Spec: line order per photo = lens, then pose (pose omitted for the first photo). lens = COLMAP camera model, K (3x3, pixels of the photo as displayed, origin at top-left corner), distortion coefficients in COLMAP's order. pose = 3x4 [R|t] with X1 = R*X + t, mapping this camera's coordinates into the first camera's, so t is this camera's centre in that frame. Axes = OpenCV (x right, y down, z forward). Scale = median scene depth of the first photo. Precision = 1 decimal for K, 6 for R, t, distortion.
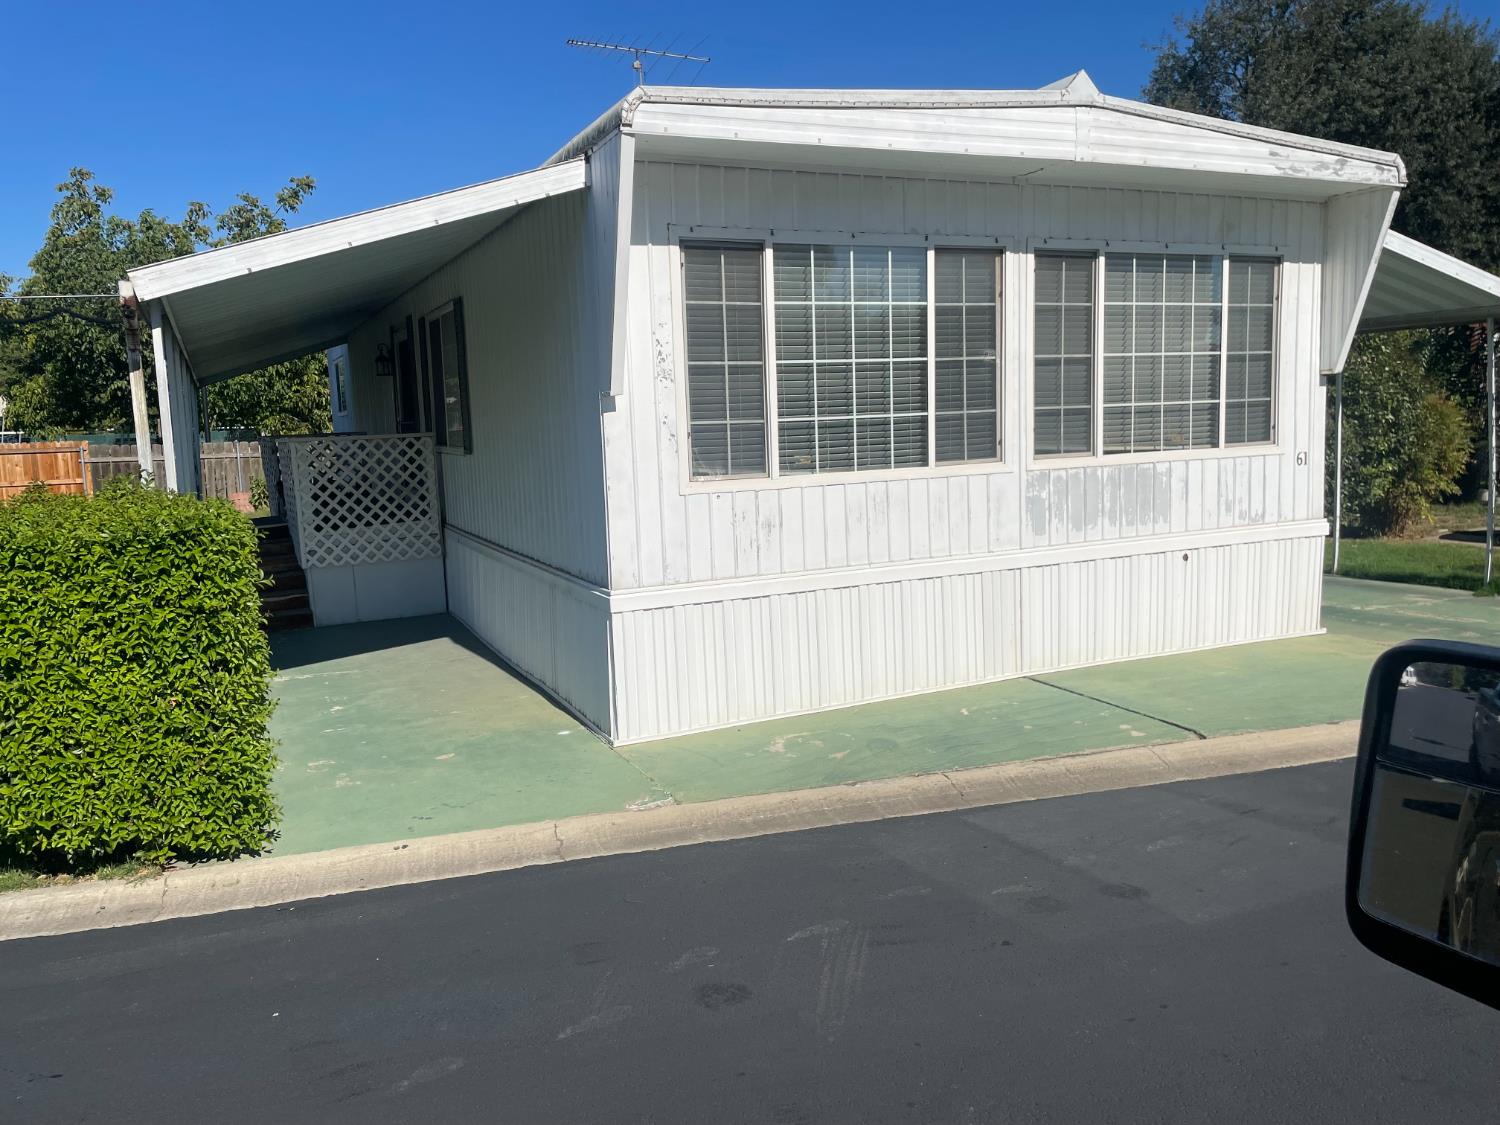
lens RADIAL K [[1124.1, 0, 752.1], [0, 1124.1, 542.9], [0, 0, 1]] dist [0.097172, -0.121667]
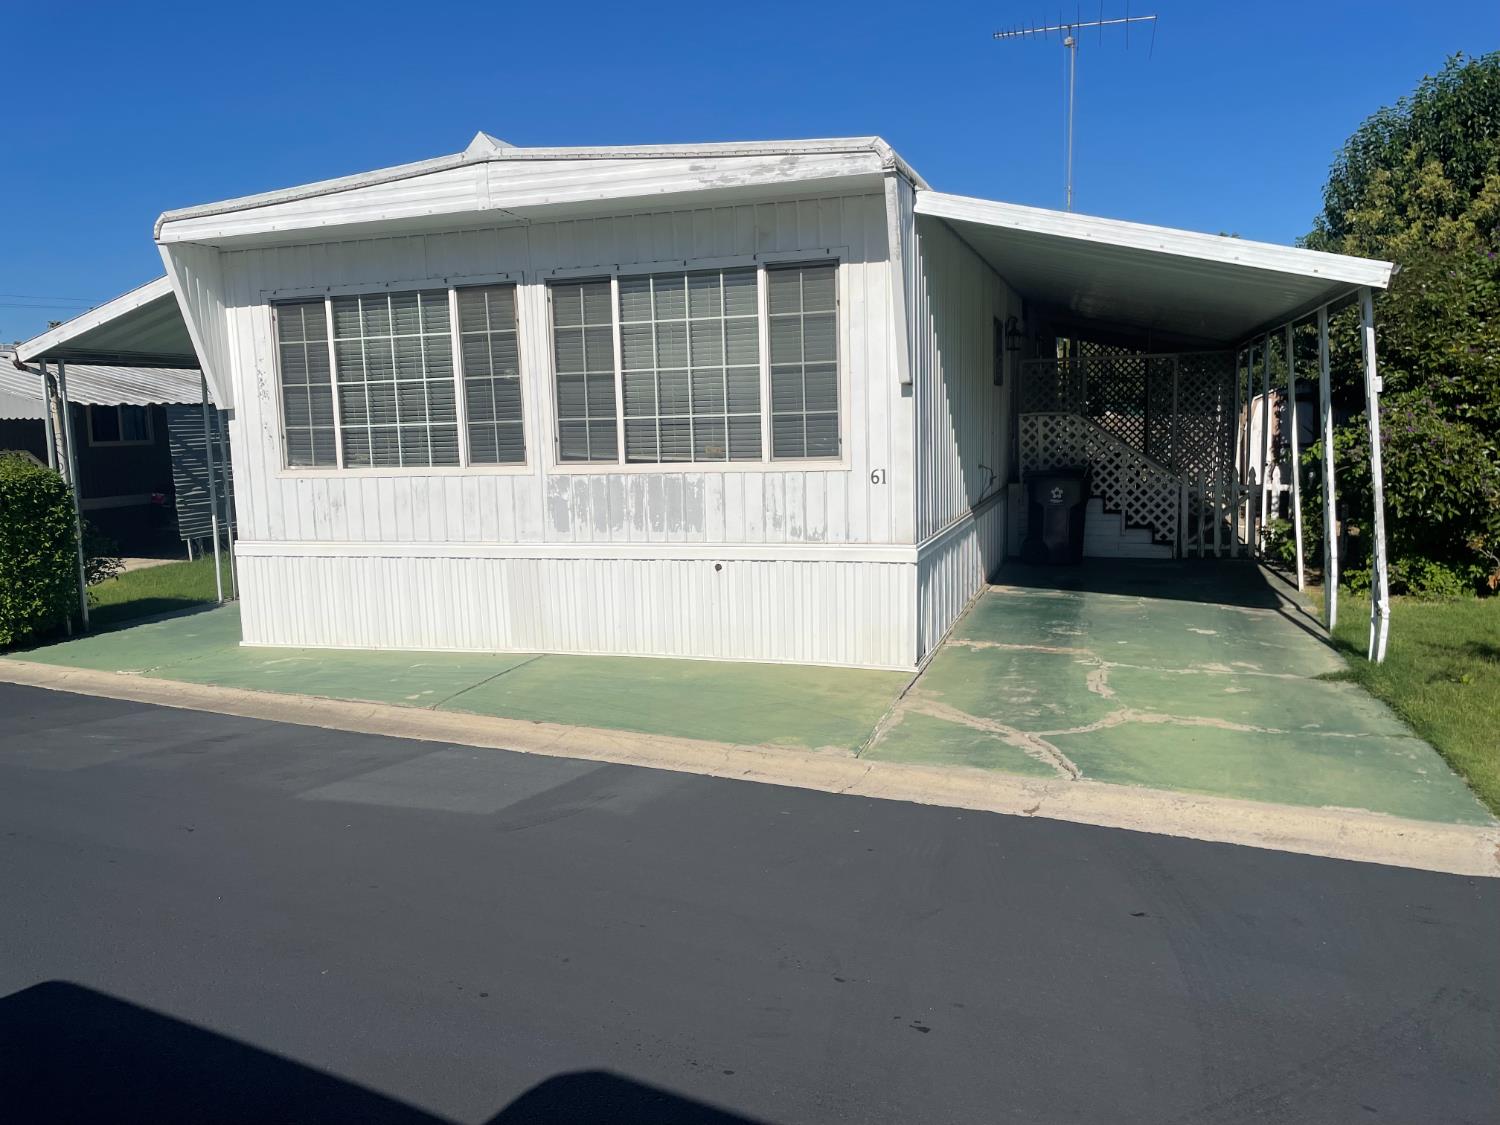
lens RADIAL K [[1124.1, 0, 752.1], [0, 1124.1, 542.9], [0, 0, 1]] dist [0.097172, -0.121667]
pose [[0.720441, 0.088529, -0.687843, 1.186123], [-0.072658, 0.995996, 0.052089, -0.069506], [0.689700, 0.012450, 0.723989, 0.320422]]
